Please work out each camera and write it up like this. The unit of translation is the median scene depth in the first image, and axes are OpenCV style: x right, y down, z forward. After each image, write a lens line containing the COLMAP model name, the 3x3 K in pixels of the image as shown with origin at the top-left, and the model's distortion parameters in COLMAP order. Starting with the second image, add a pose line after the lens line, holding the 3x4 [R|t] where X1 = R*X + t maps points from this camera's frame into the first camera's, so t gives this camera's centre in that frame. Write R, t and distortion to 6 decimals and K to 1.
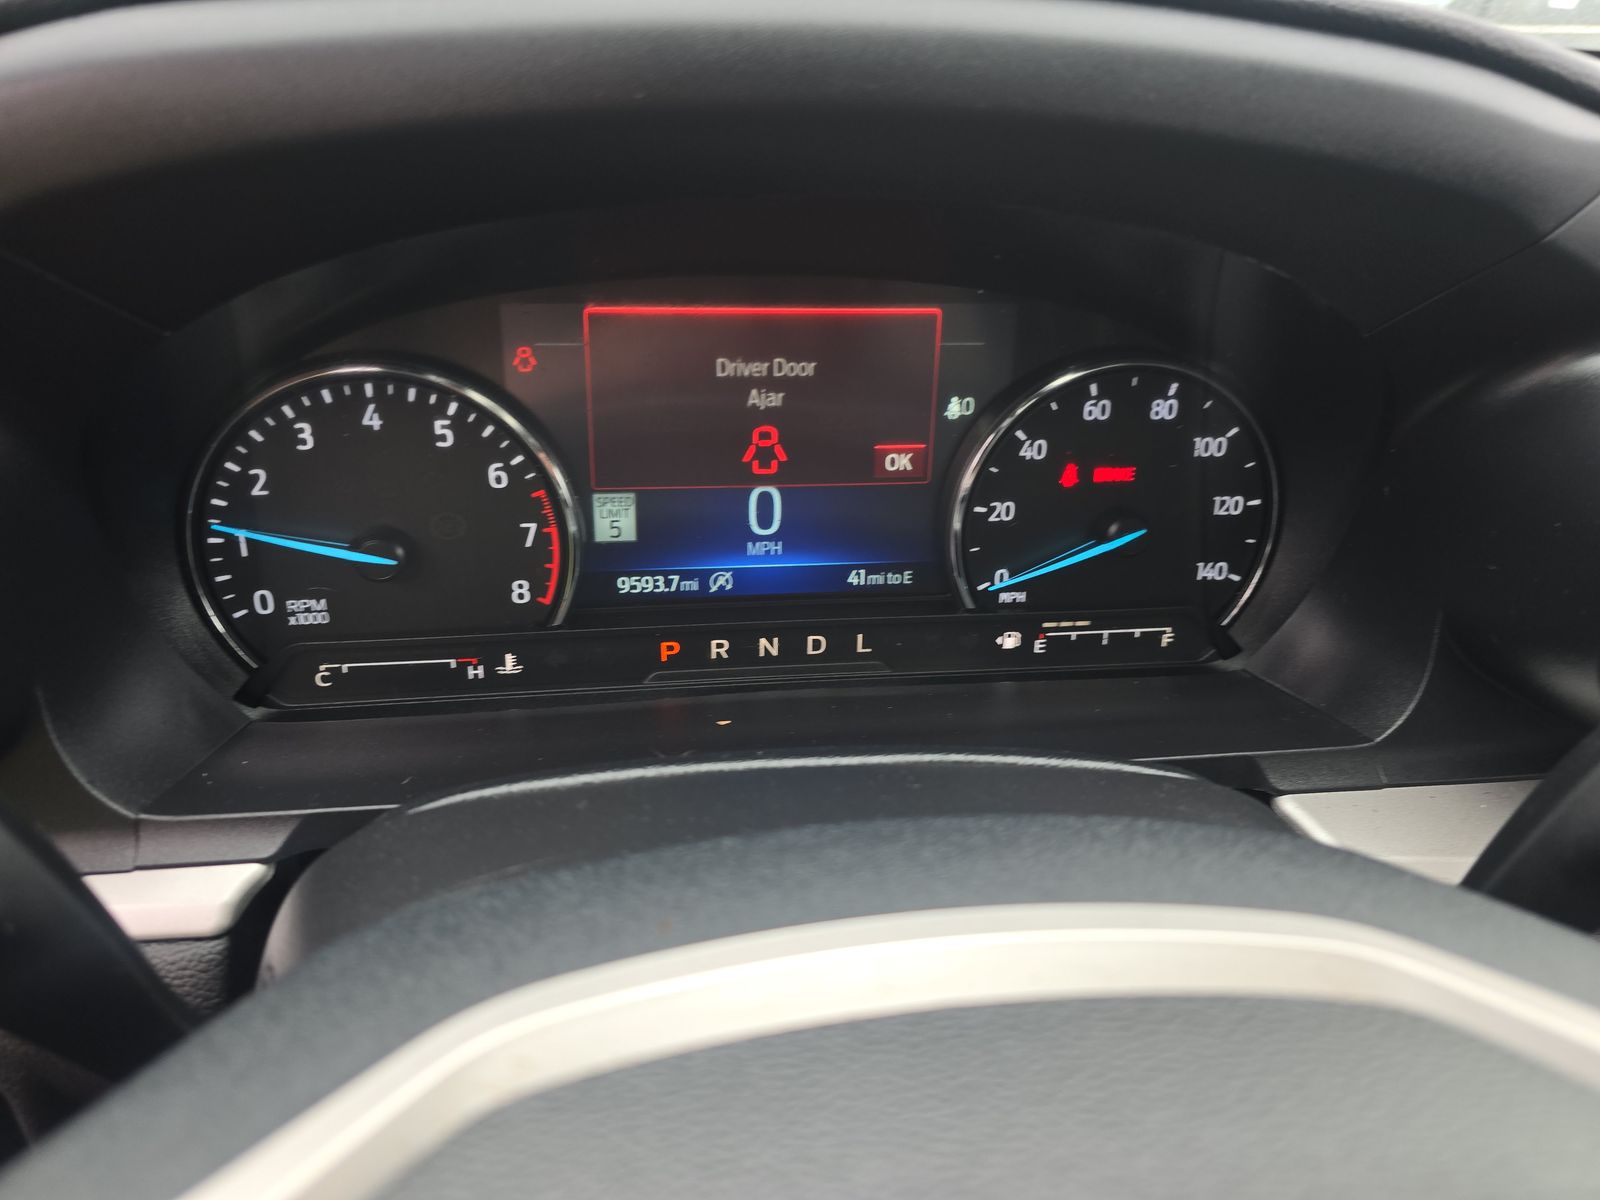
lens RADIAL K [[1078.8, 0, 798.6], [0, 1078.8, 593.9], [0, 0, 1]] dist [0.026667, -0.006991]
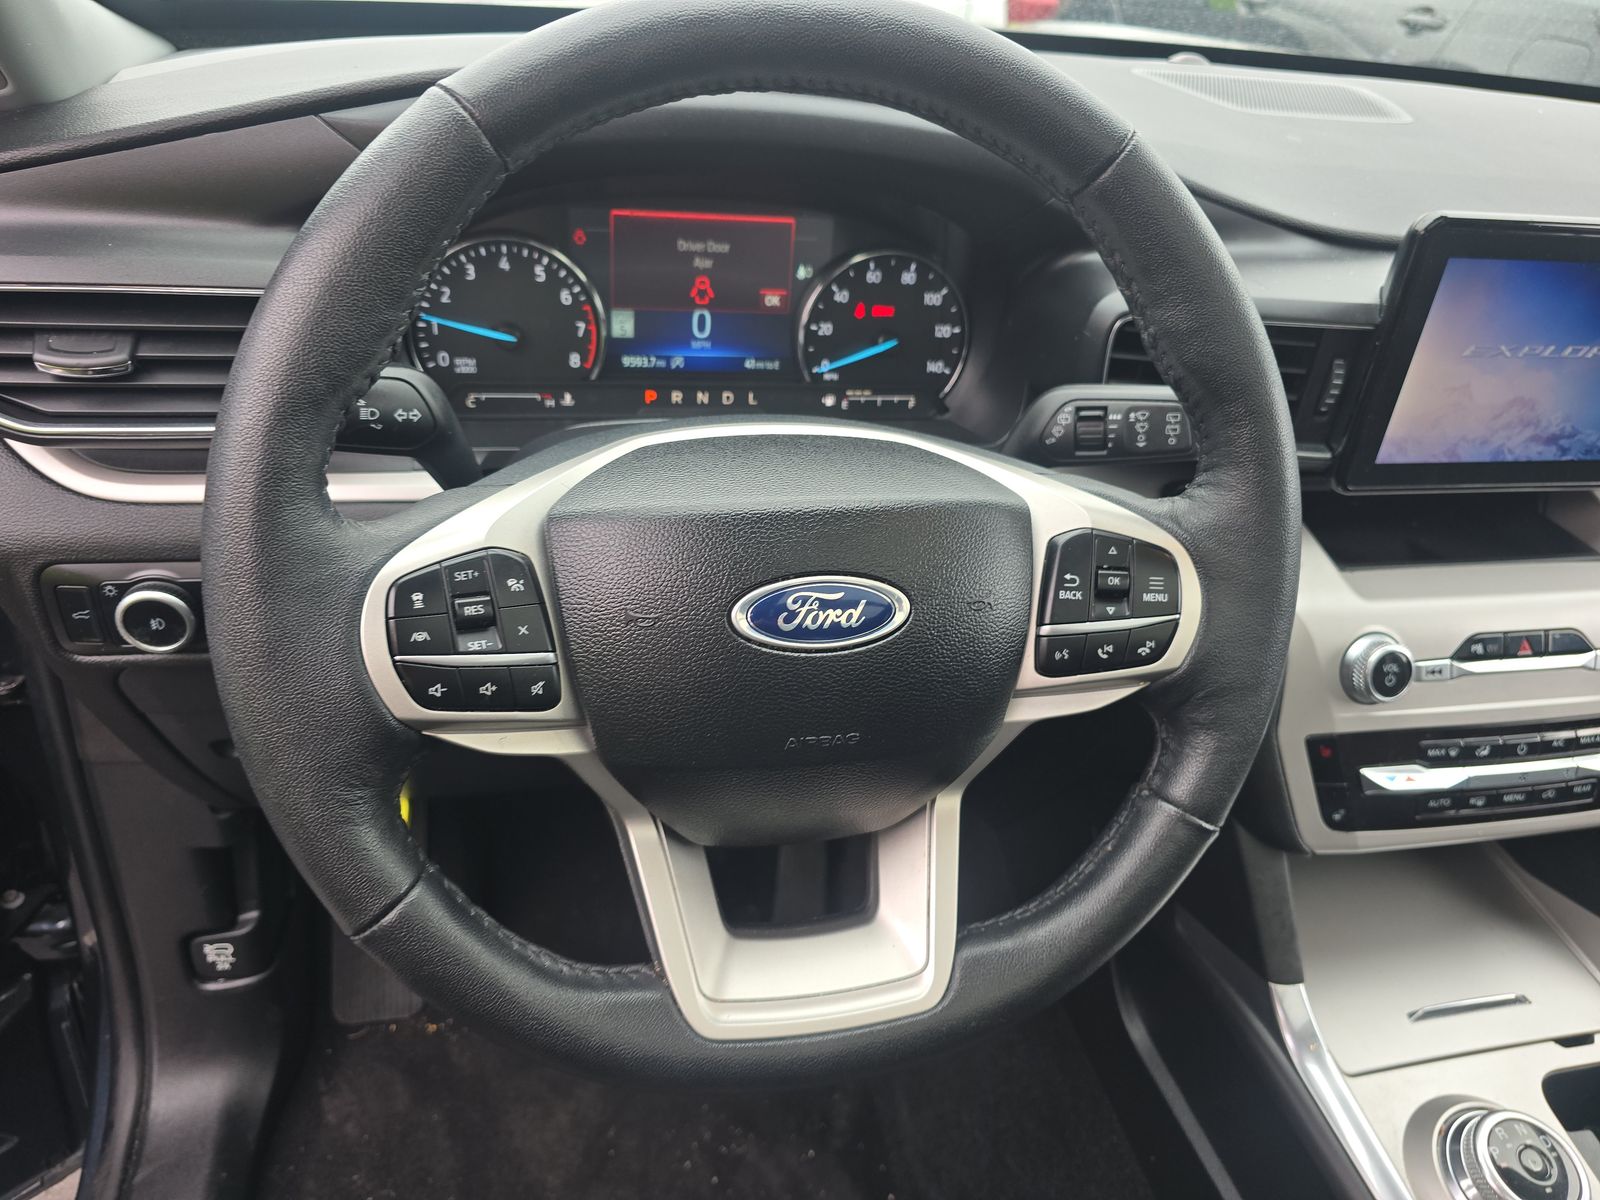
lens RADIAL K [[1078.8, 0, 796.0], [0, 1078.8, 600.7], [0, 0, 1]] dist [0.026667, -0.006991]
pose [[0.995675, 0.014274, 0.091805, -0.034348], [-0.024399, 0.993618, 0.110127, 0.199228], [-0.089647, -0.111890, 0.989669, -0.980976]]
